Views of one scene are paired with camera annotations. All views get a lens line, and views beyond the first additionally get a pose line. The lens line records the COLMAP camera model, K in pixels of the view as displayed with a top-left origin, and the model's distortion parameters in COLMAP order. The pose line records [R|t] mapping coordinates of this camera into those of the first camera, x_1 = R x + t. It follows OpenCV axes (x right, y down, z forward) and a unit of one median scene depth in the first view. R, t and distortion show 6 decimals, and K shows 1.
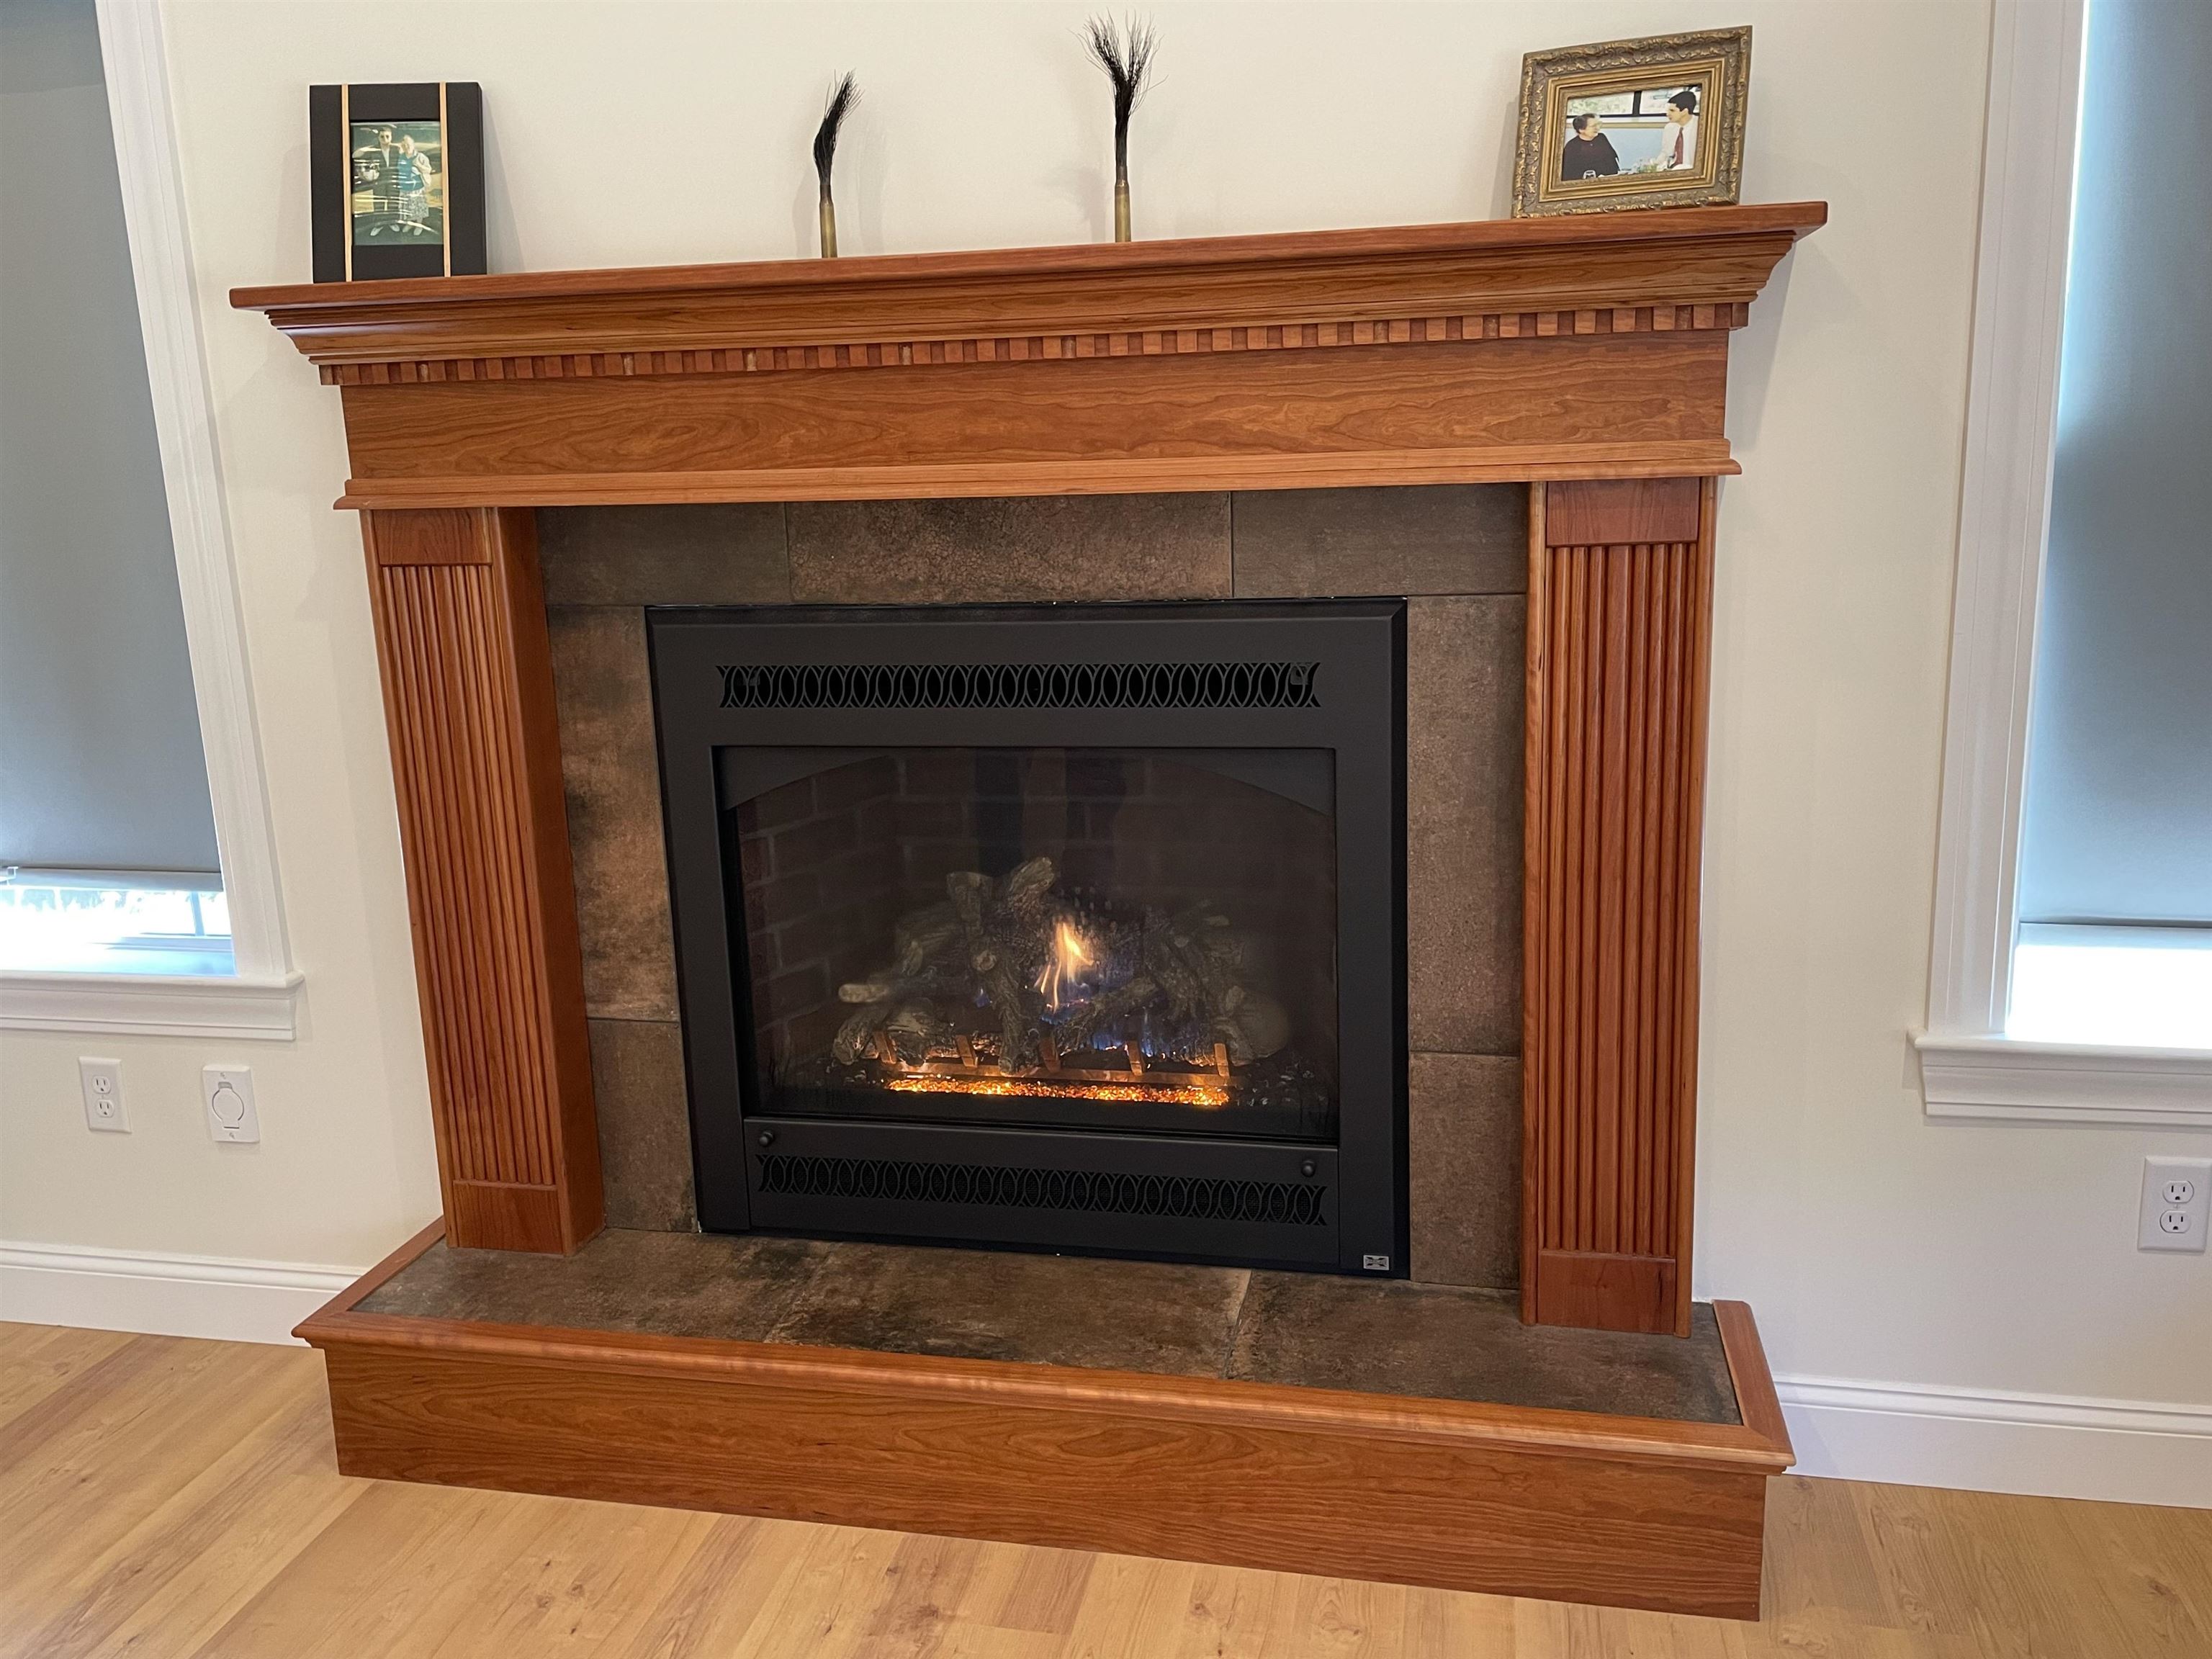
lens RADIAL K [[1756.3, 0, 1106.0], [0, 1756.3, 829.5], [0, 0, 1]] dist [0.035421, -0.002517]
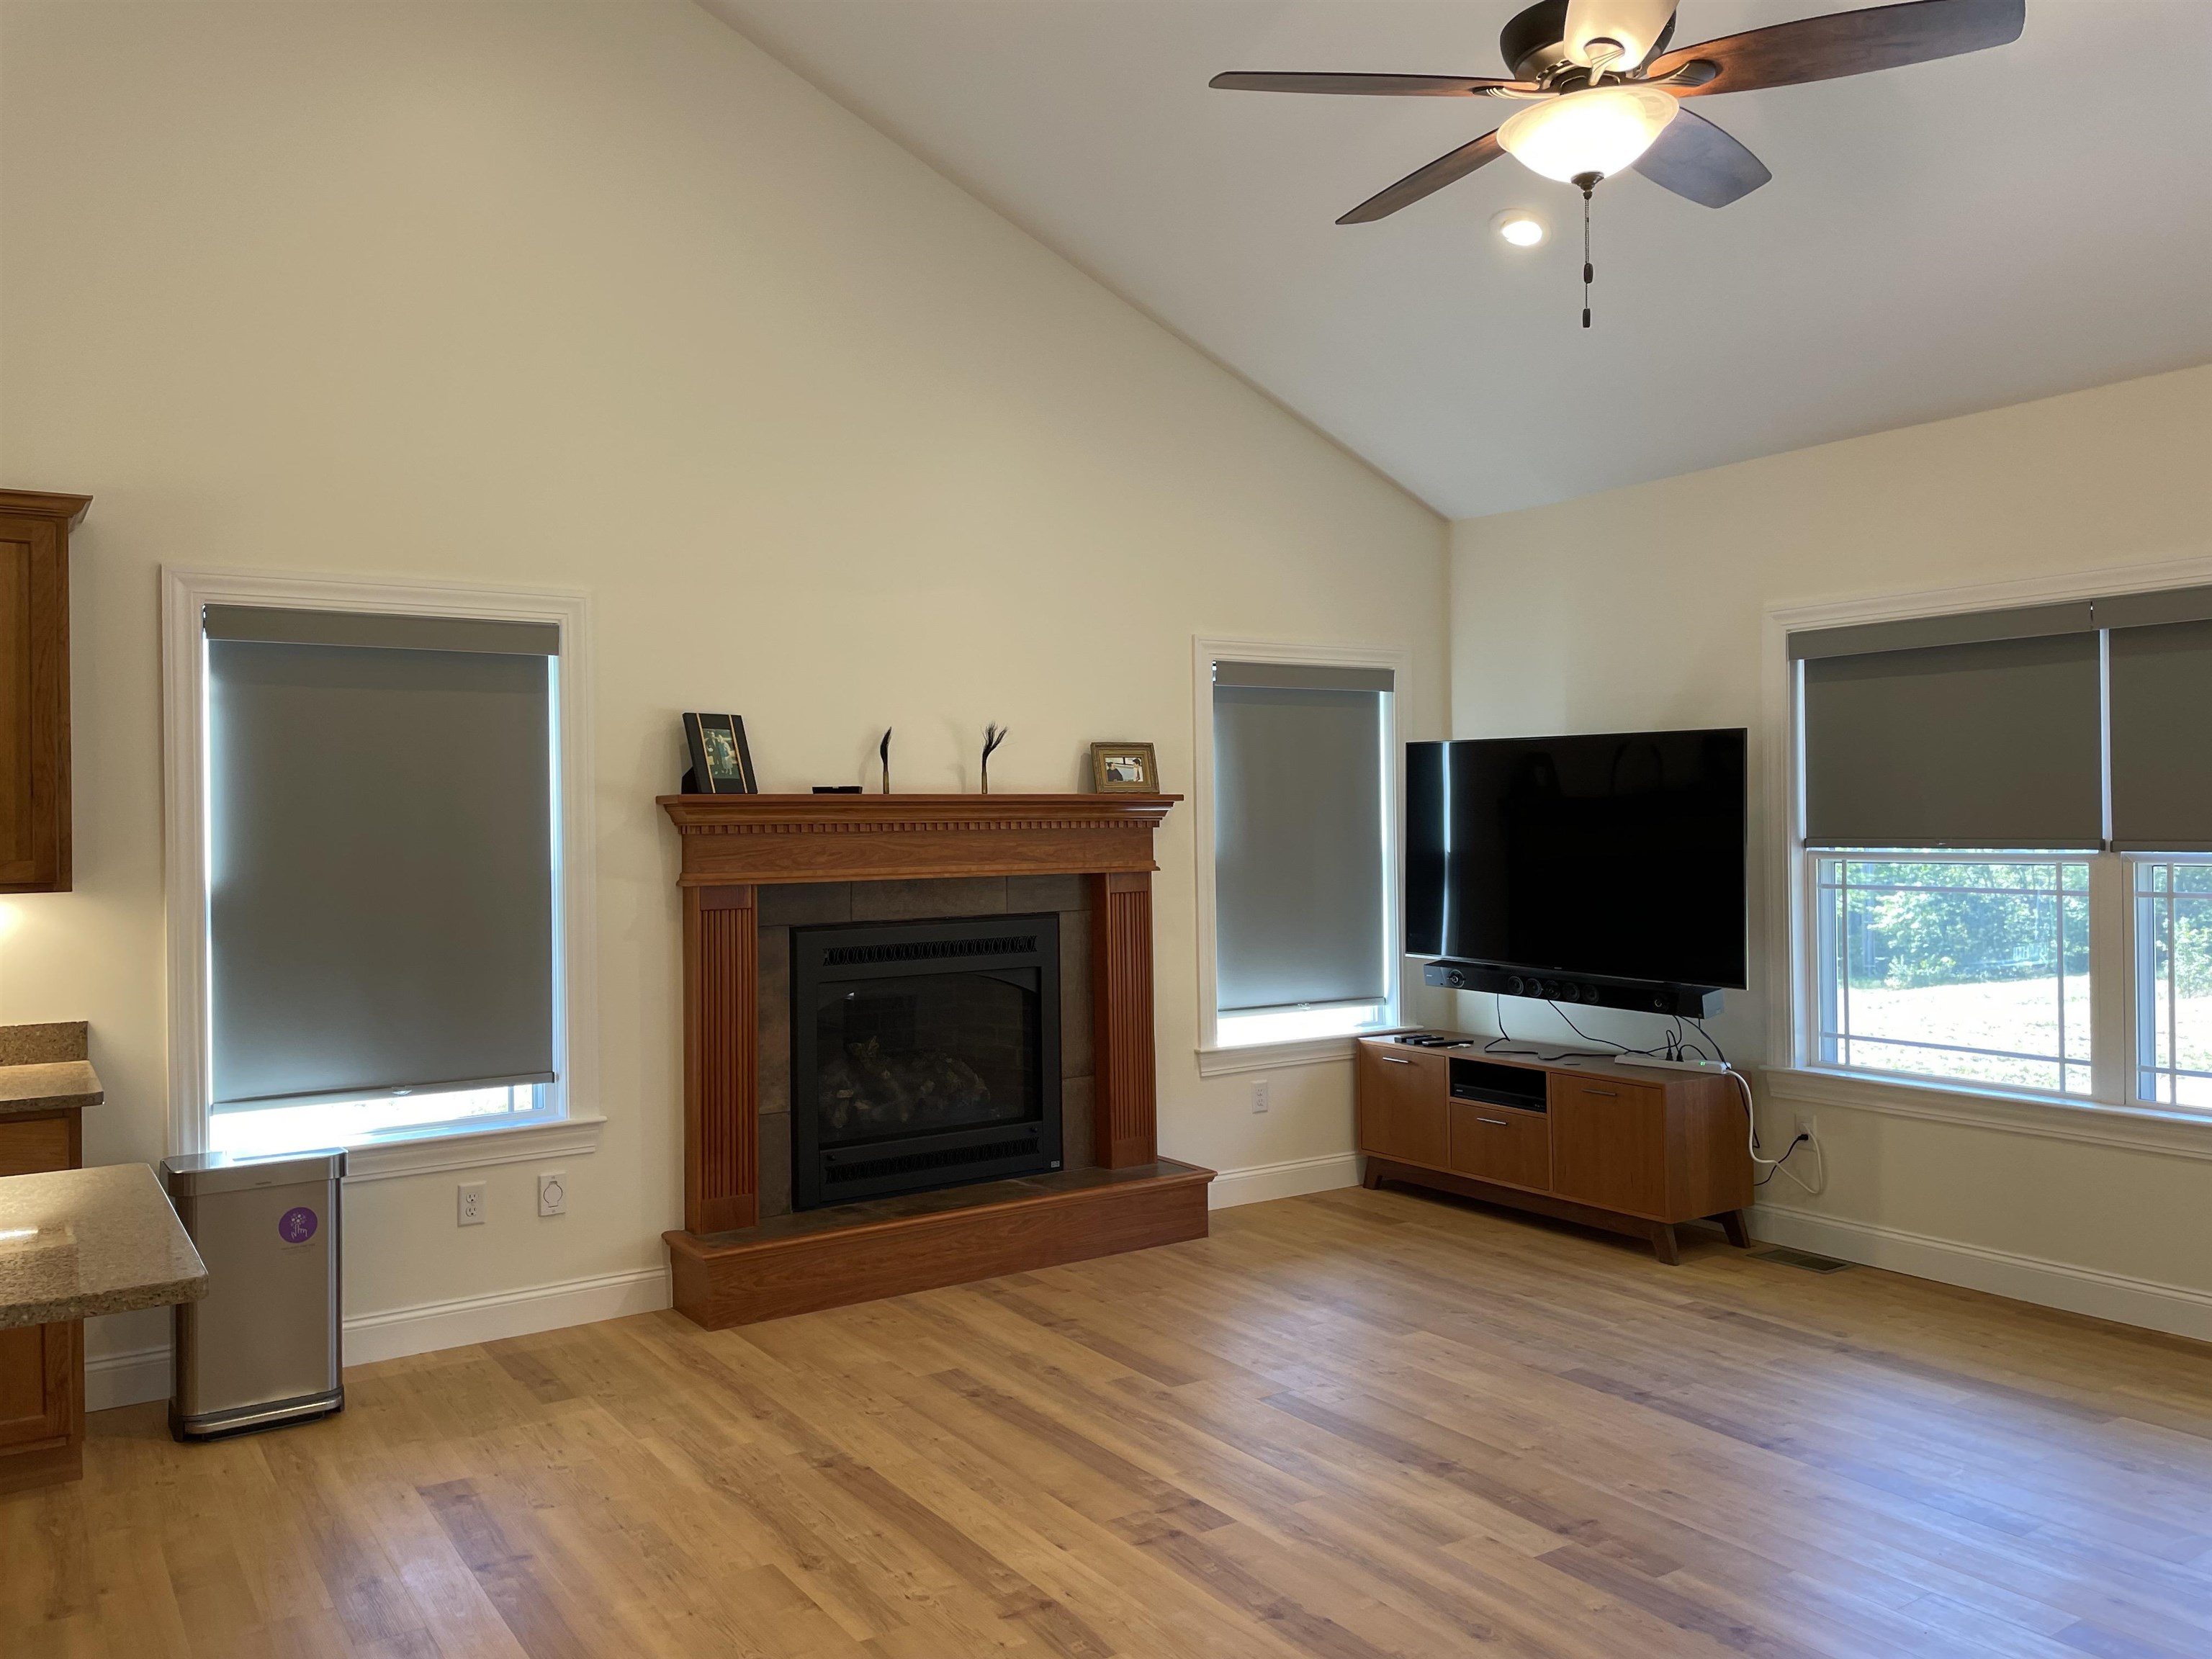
lens RADIAL K [[1685.9, 0, 1108.6], [0, 1685.9, 821.6], [0, 0, 1]] dist [0.119755, -0.150485]
pose [[0.694077, 0.023977, 0.719501, -1.723292], [0.149949, 0.972709, -0.177065, 0.220143], [-0.704111, 0.230785, 0.671540, -0.926485]]
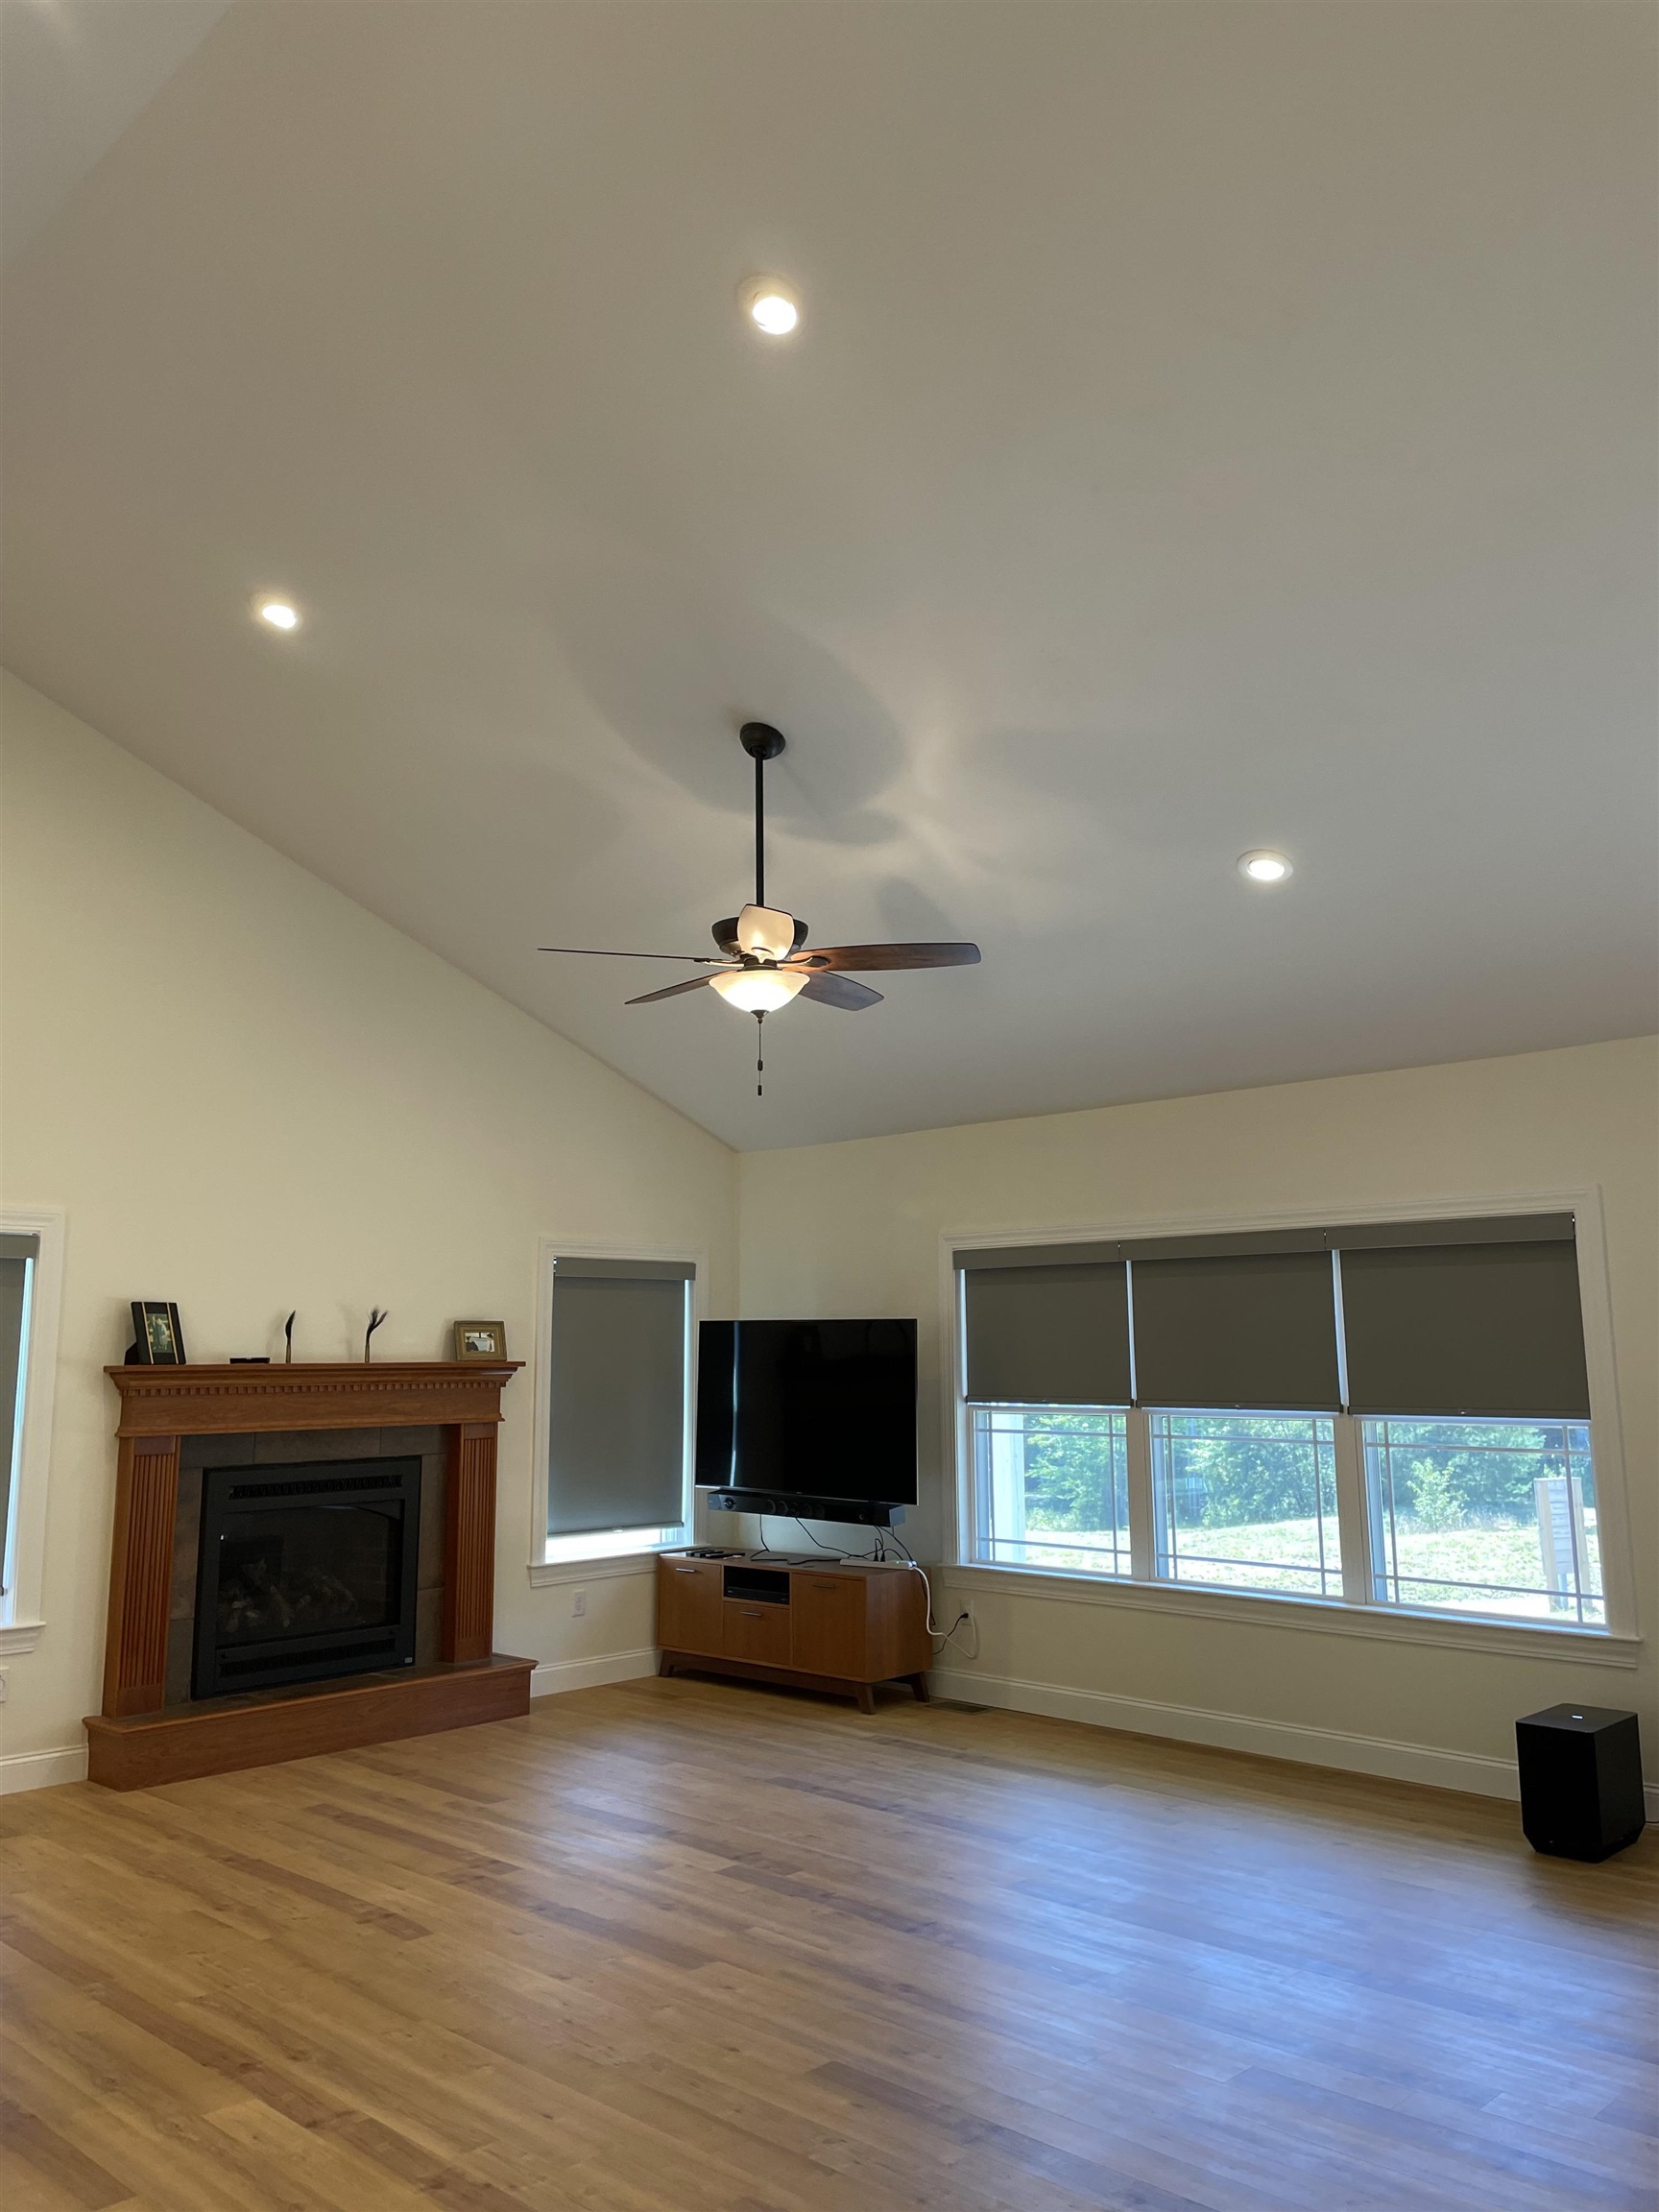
lens RADIAL K [[1685.9, 0, 841.8], [0, 1685.9, 1100.3], [0, 0, 1]] dist [0.119755, -0.150485]
pose [[0.531713, 0.158662, 0.831930, -2.401075], [0.177407, 0.939637, -0.292589, 0.363724], [-0.828136, 0.303163, 0.471469, -1.608629]]
